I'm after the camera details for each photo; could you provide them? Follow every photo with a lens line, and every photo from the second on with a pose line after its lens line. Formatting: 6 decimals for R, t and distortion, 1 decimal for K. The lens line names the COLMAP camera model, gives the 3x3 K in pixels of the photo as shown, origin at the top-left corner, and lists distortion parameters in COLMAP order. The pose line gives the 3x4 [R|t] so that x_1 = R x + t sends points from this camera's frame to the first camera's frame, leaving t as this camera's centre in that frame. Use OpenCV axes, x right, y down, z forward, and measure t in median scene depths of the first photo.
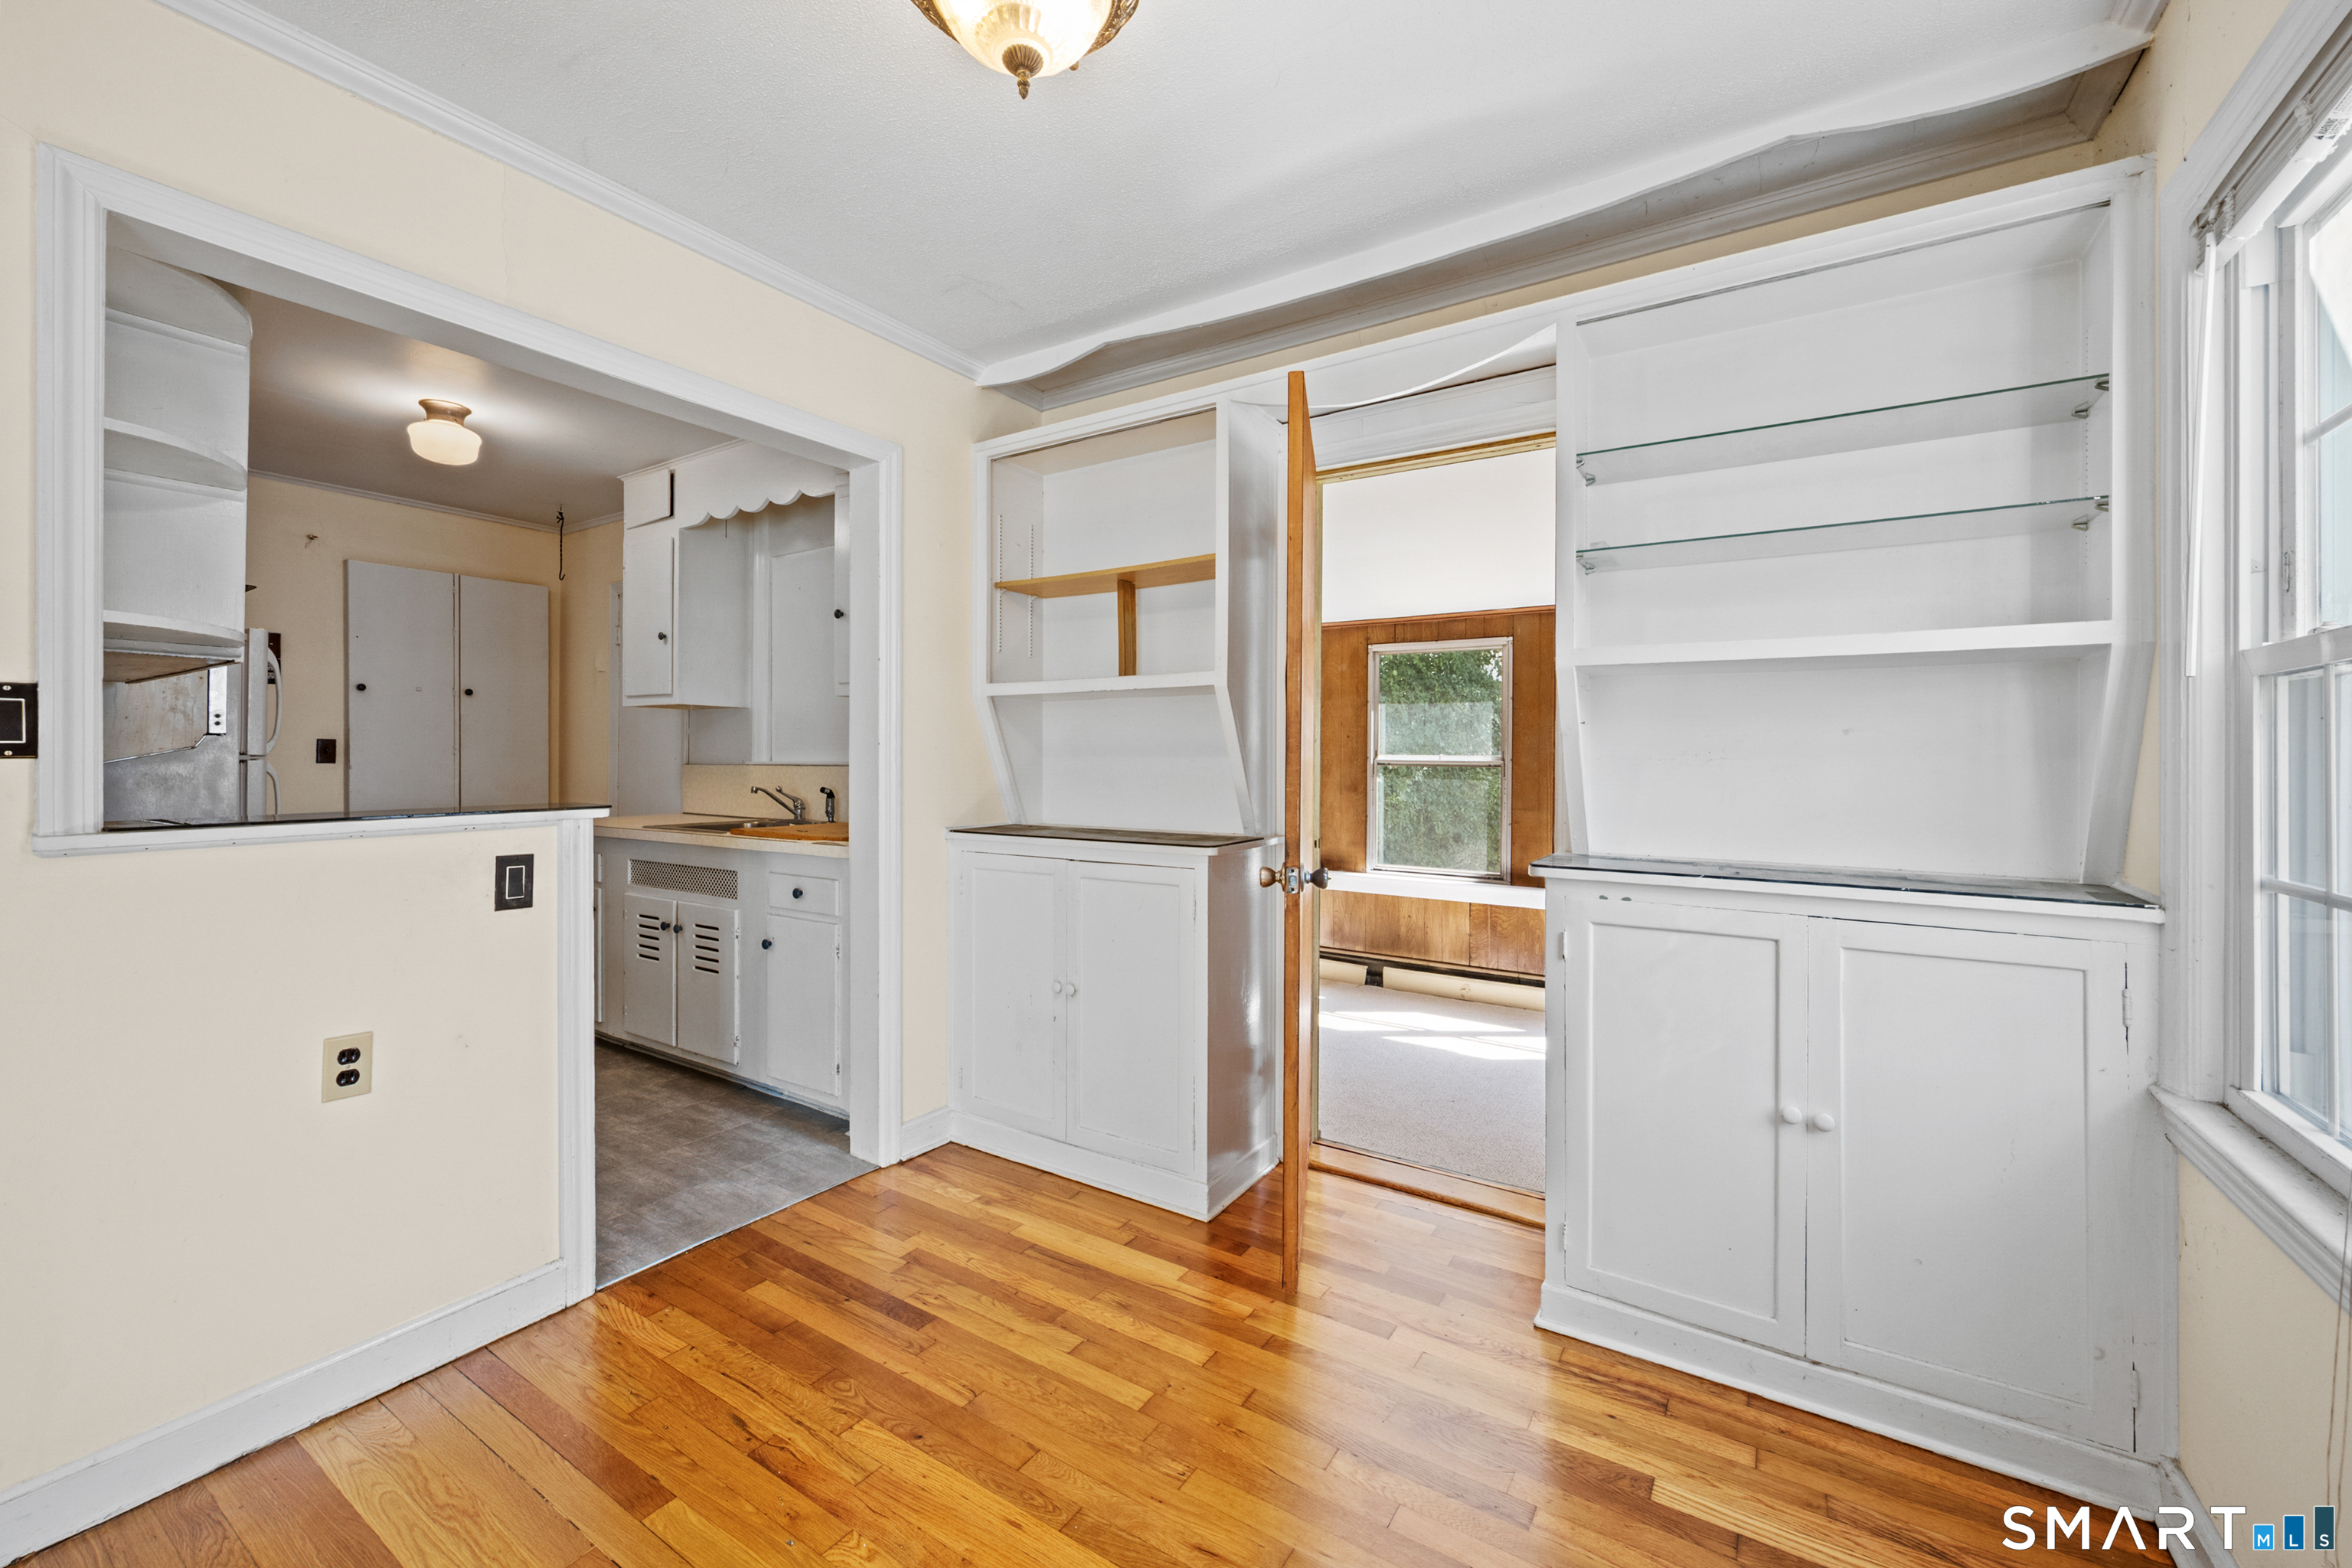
lens RADIAL K [[933.7, 0, 1171.2], [0, 933.7, 753.9], [0, 0, 1]] dist [-0.003956, -0.000118]
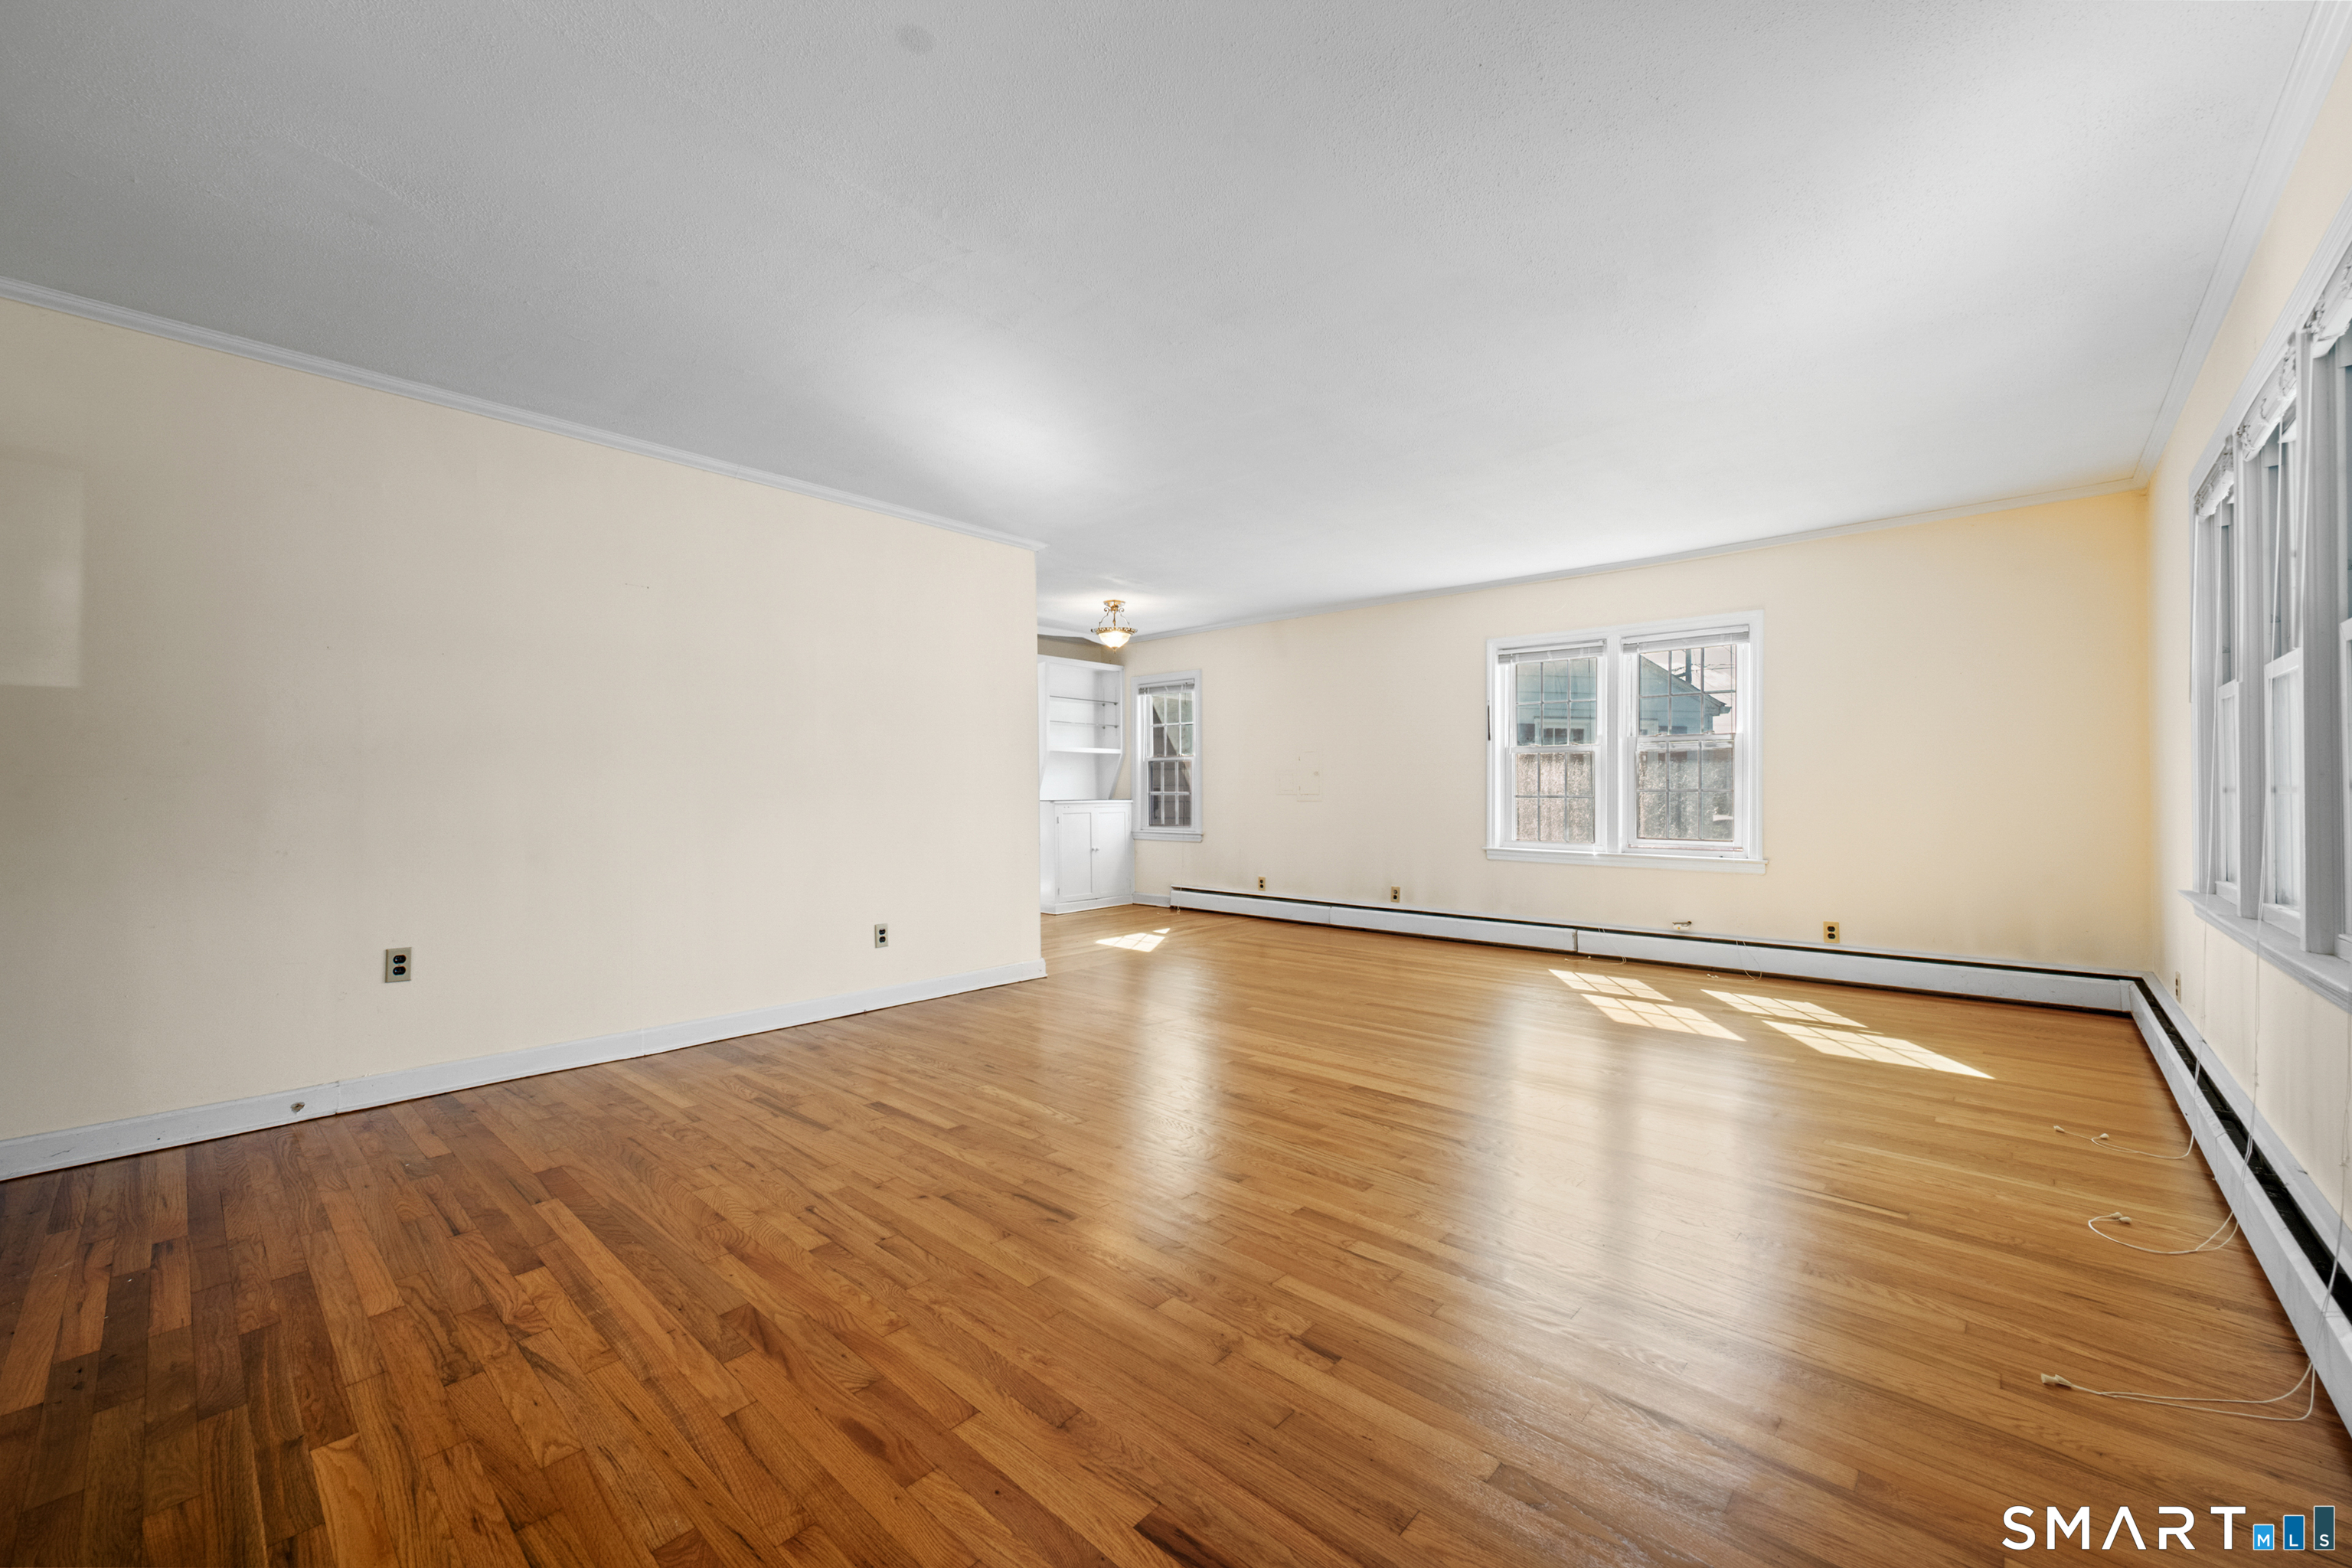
lens RADIAL K [[933.7, 0, 1167.0], [0, 933.7, 783.4], [0, 0, 1]] dist [-0.003956, -0.000118]
pose [[0.158109, -0.005978, 0.987404, -3.441240], [0.005425, 0.999972, 0.005185, 0.022637], [-0.987407, 0.004537, 0.158137, -0.118917]]
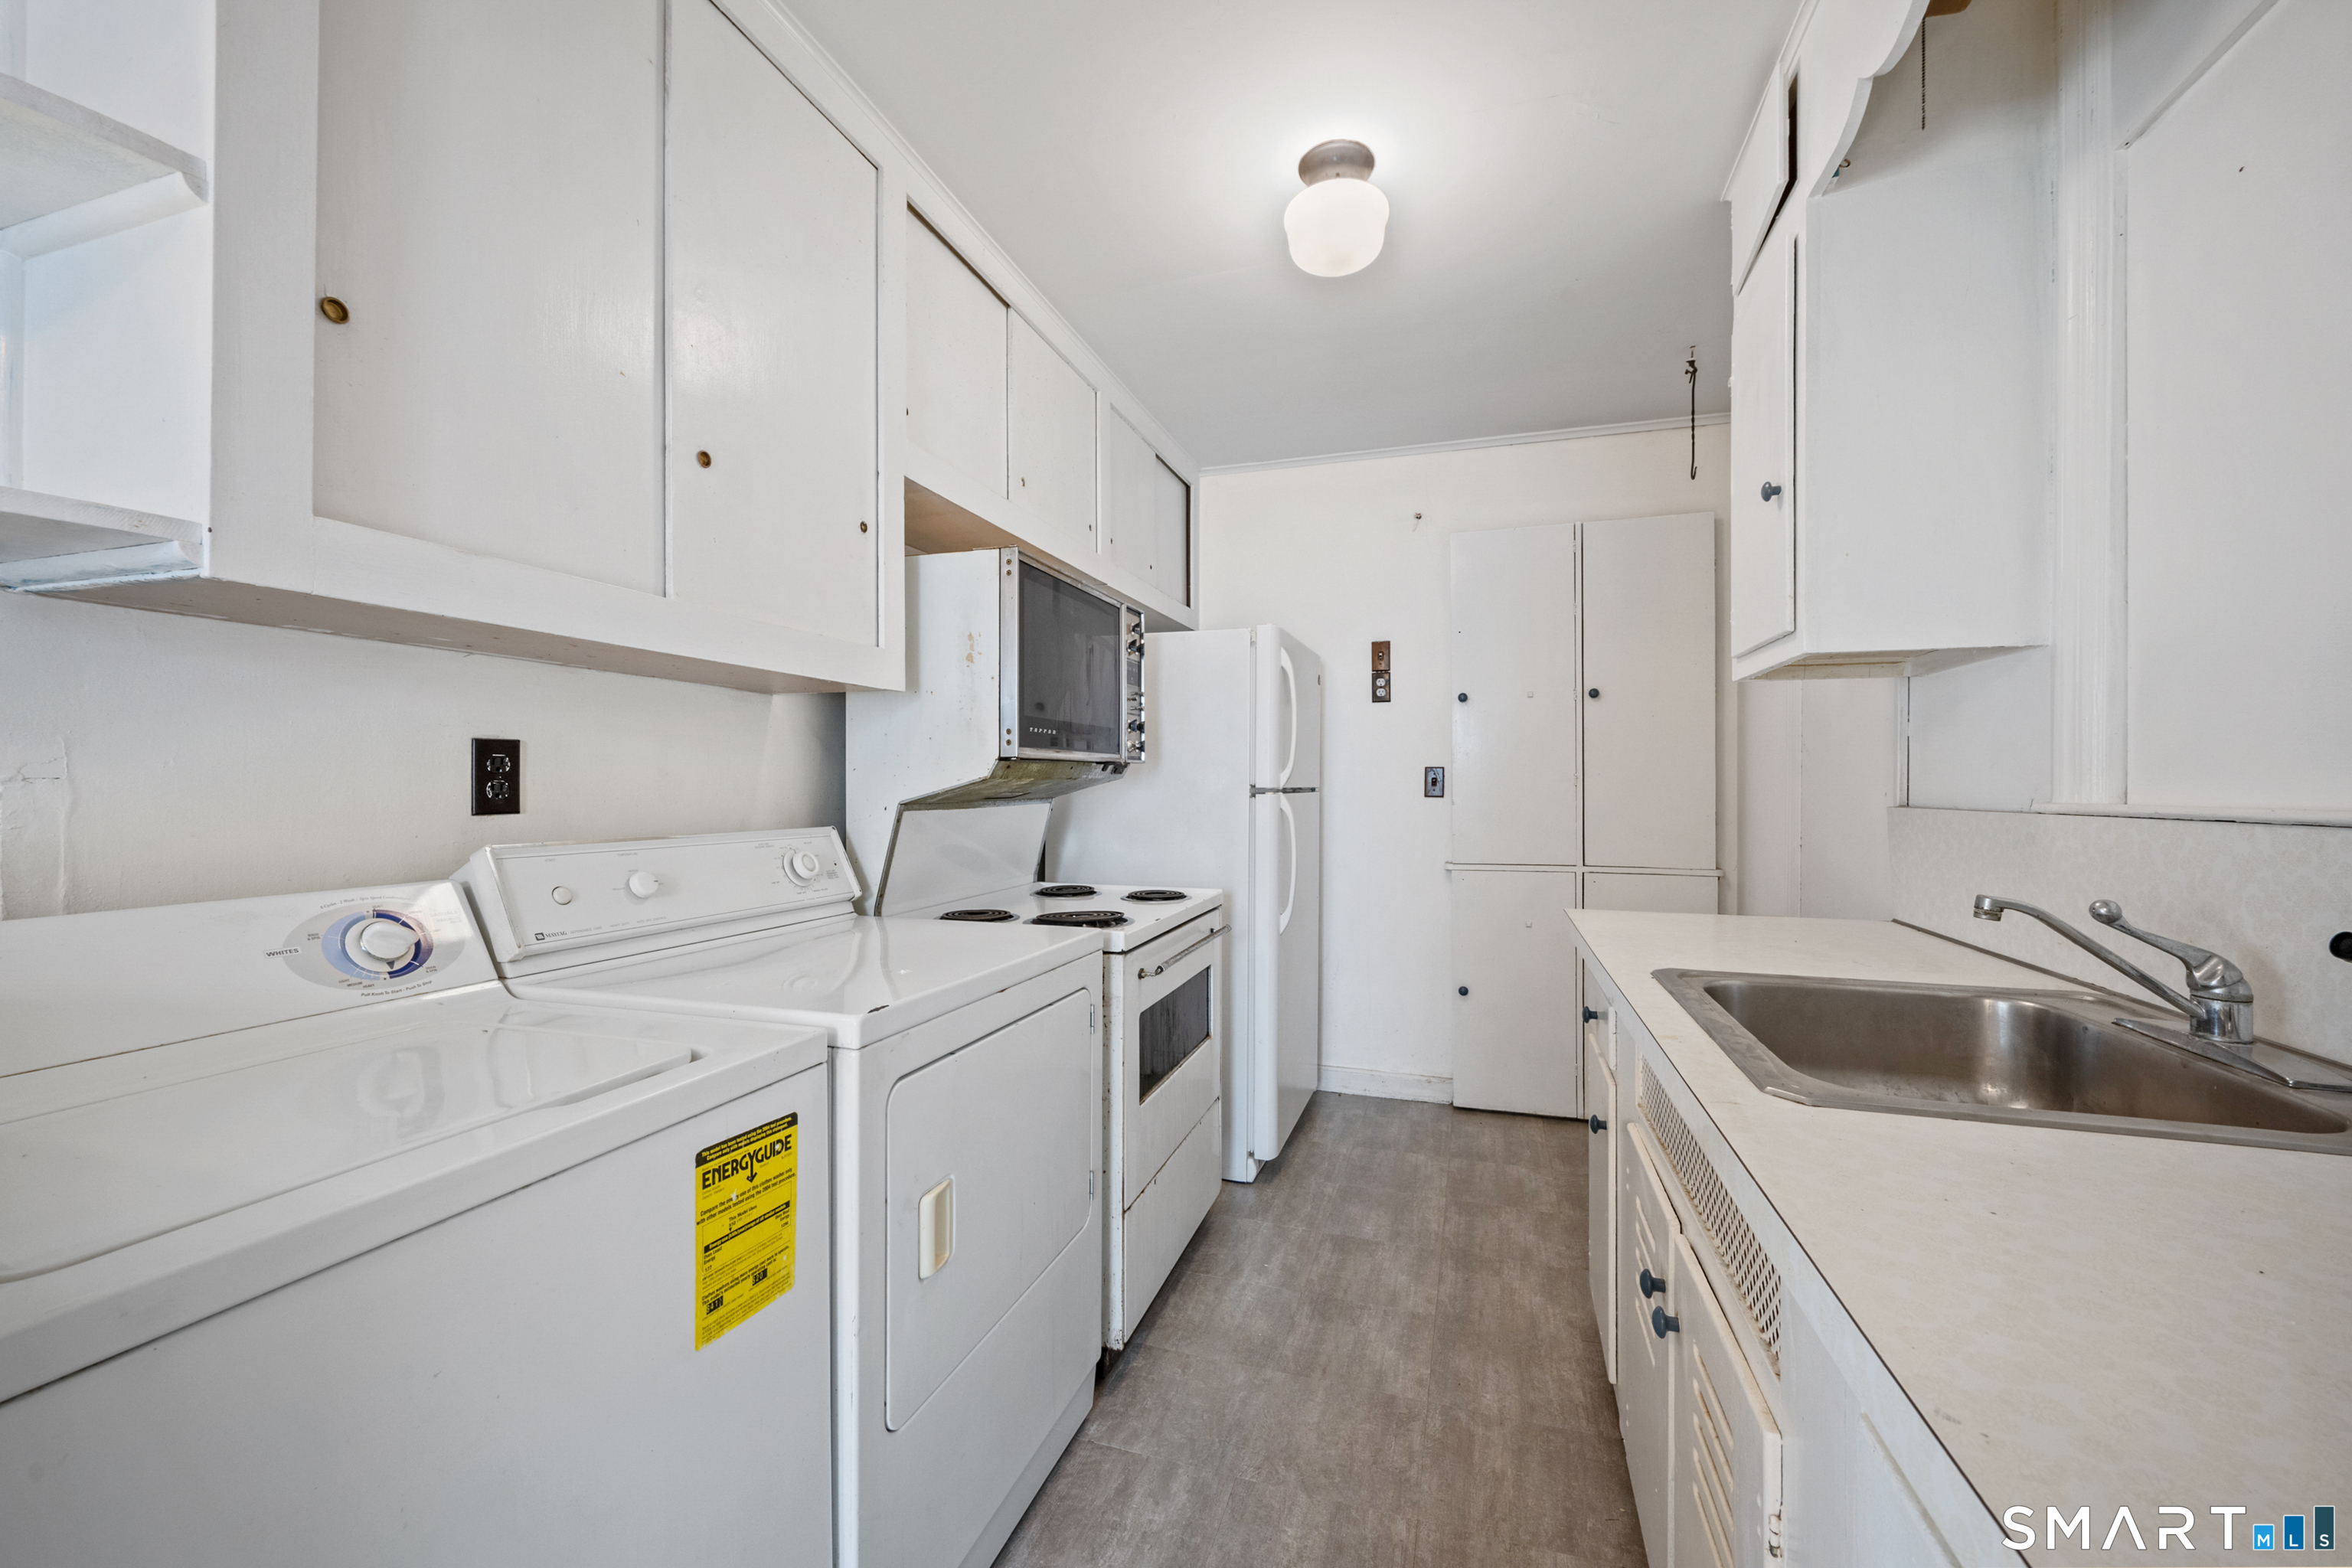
lens RADIAL K [[933.7, 0, 1189.5], [0, 933.7, 790.8], [0, 0, 1]] dist [-0.003956, -0.000118]
pose [[0.277679, 0.003433, -0.960668, -0.453216], [0.000276, 0.999993, 0.003654, 0.003866], [0.960674, -0.001279, 0.277676, 1.283962]]
